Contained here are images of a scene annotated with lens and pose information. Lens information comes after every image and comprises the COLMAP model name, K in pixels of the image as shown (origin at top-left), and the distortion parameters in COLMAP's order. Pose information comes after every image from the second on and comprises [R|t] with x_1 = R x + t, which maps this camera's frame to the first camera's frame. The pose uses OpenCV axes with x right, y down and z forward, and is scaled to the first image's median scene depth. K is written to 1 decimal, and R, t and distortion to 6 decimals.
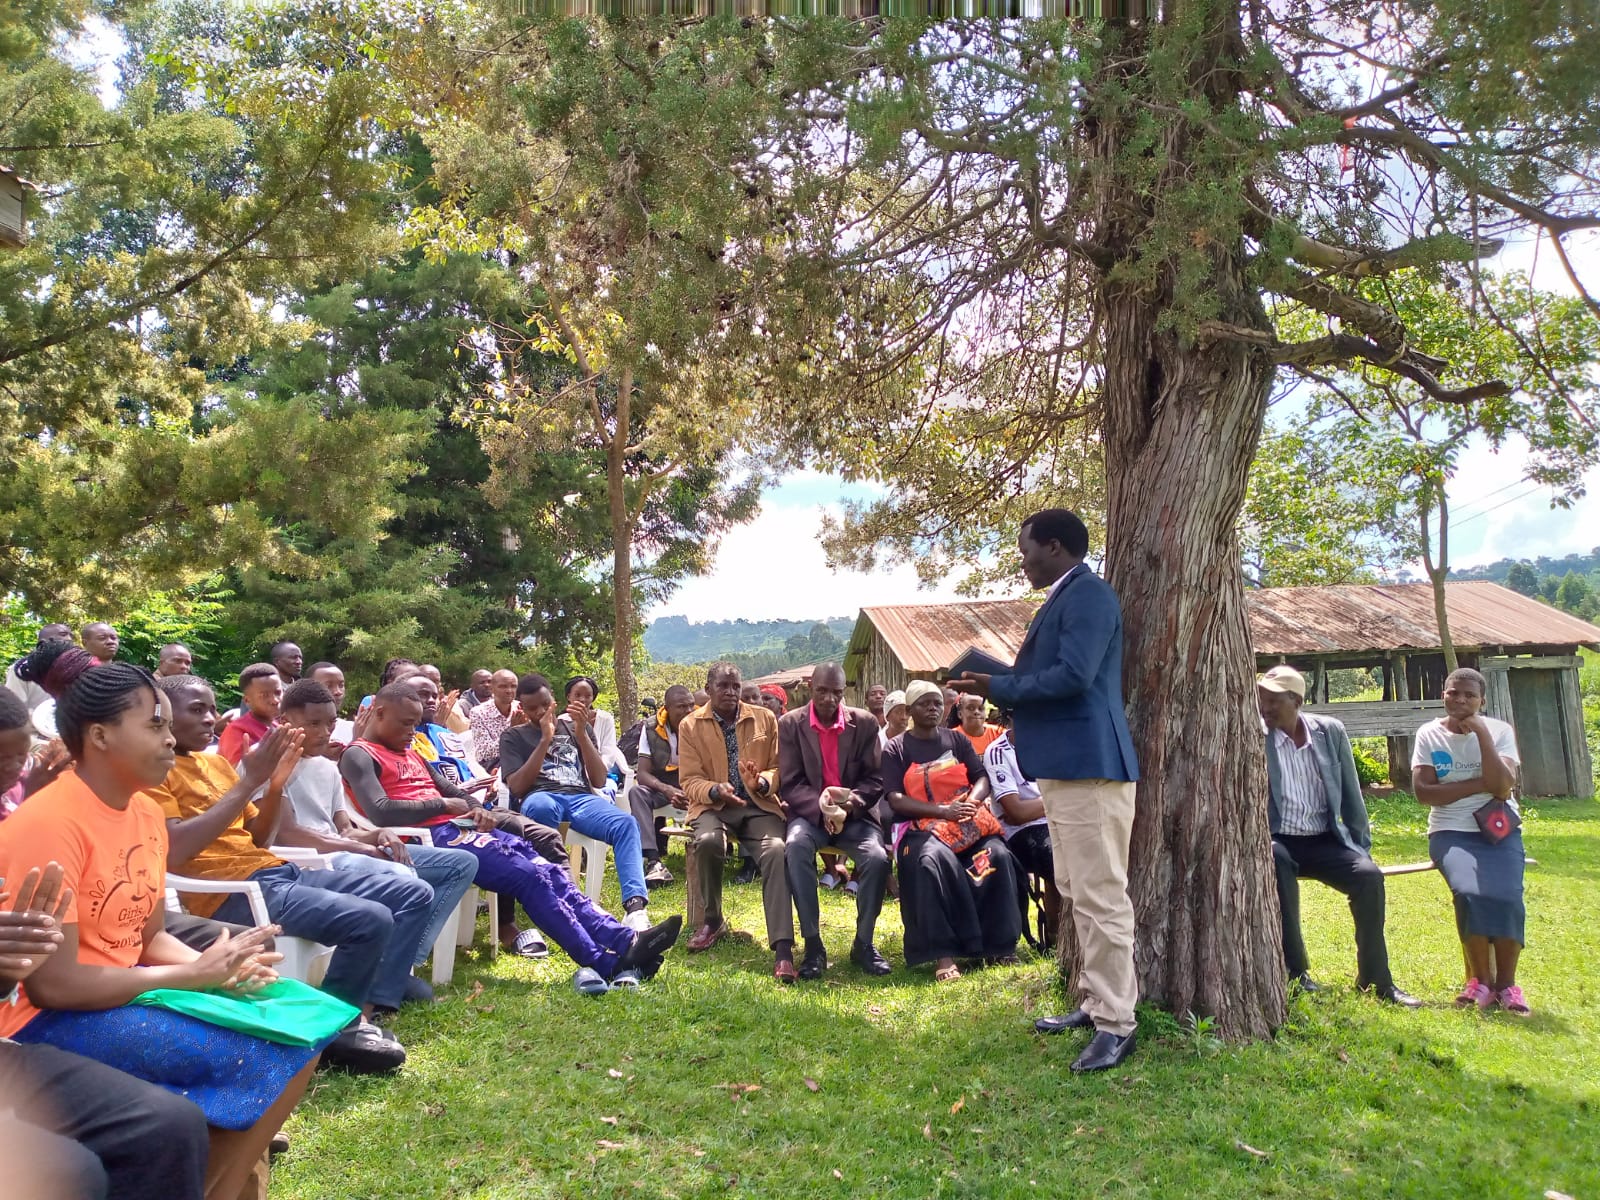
lens RADIAL K [[1259.5, 0, 787.4], [0, 1259.5, 604.7], [0, 0, 1]] dist [0.031269, -0.066179]
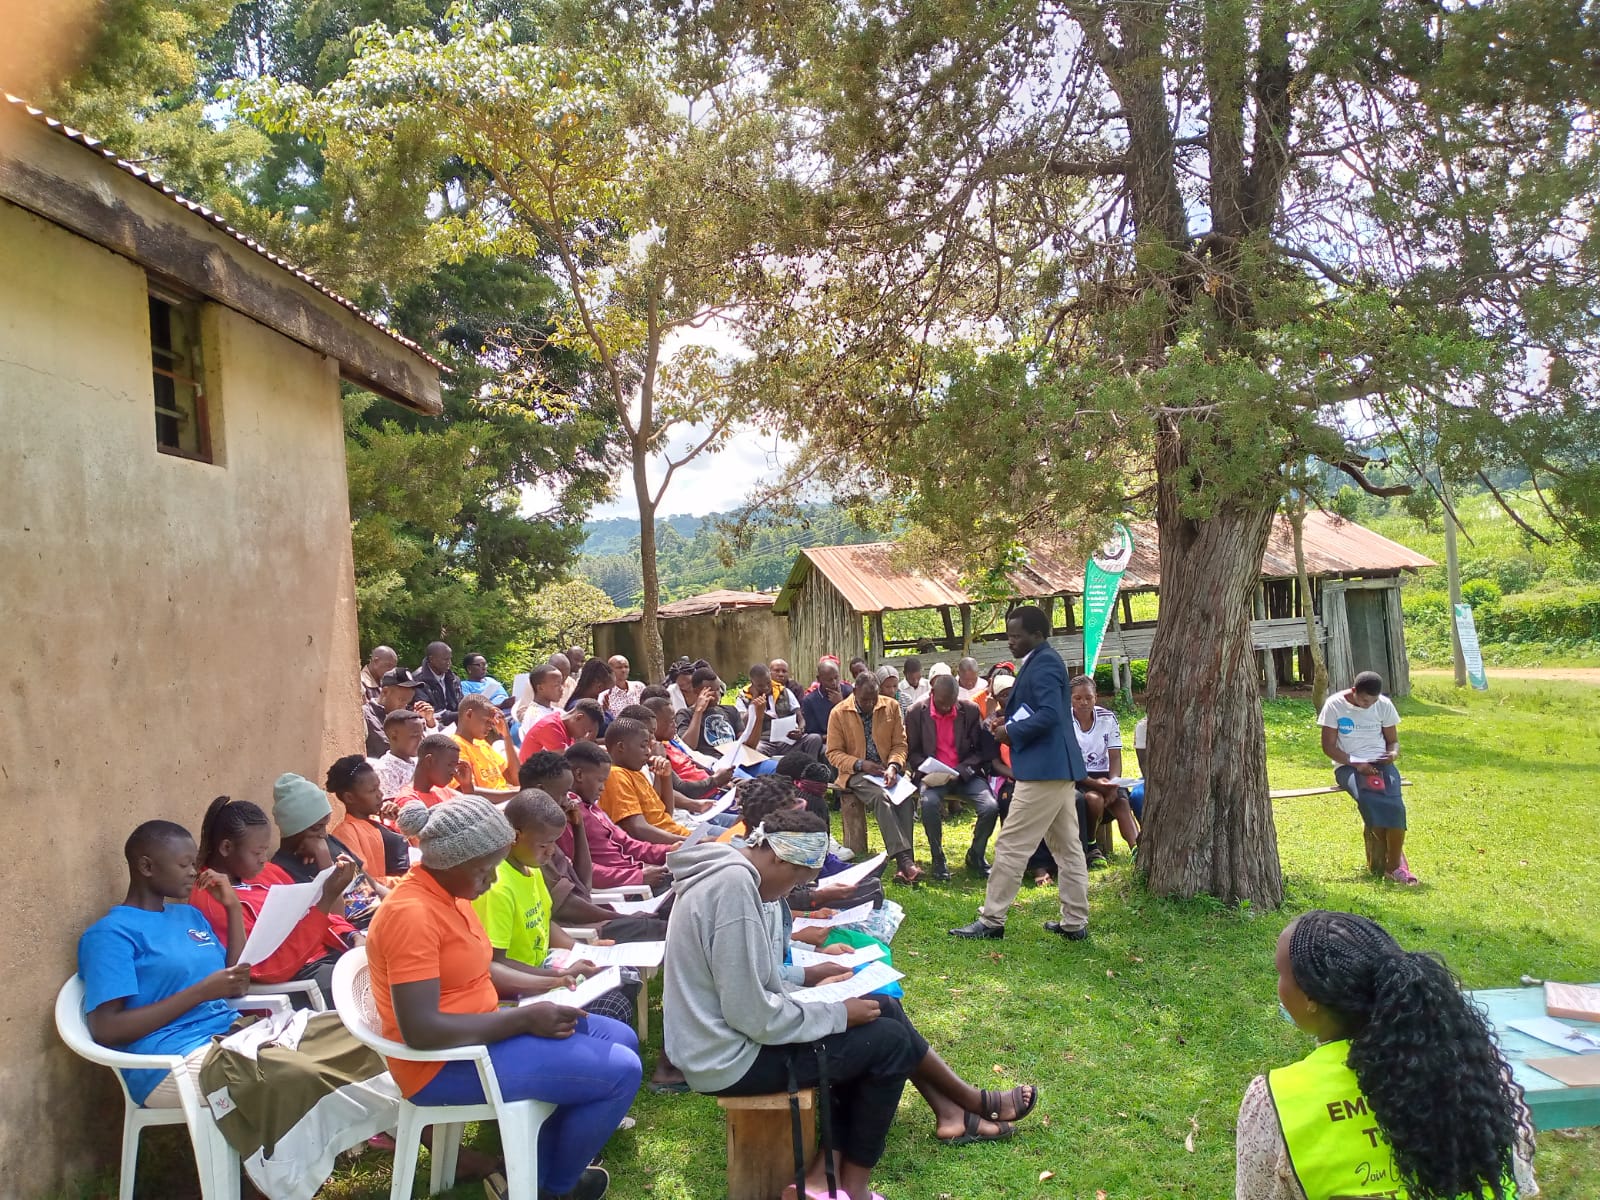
lens RADIAL K [[1259.5, 0, 790.0], [0, 1259.5, 614.3], [0, 0, 1]] dist [0.031269, -0.066179]
pose [[0.991823, -0.028828, 0.124319, -0.105176], [0.017643, 0.995772, 0.090154, -0.047345], [-0.126392, -0.087223, 0.988138, -0.121882]]
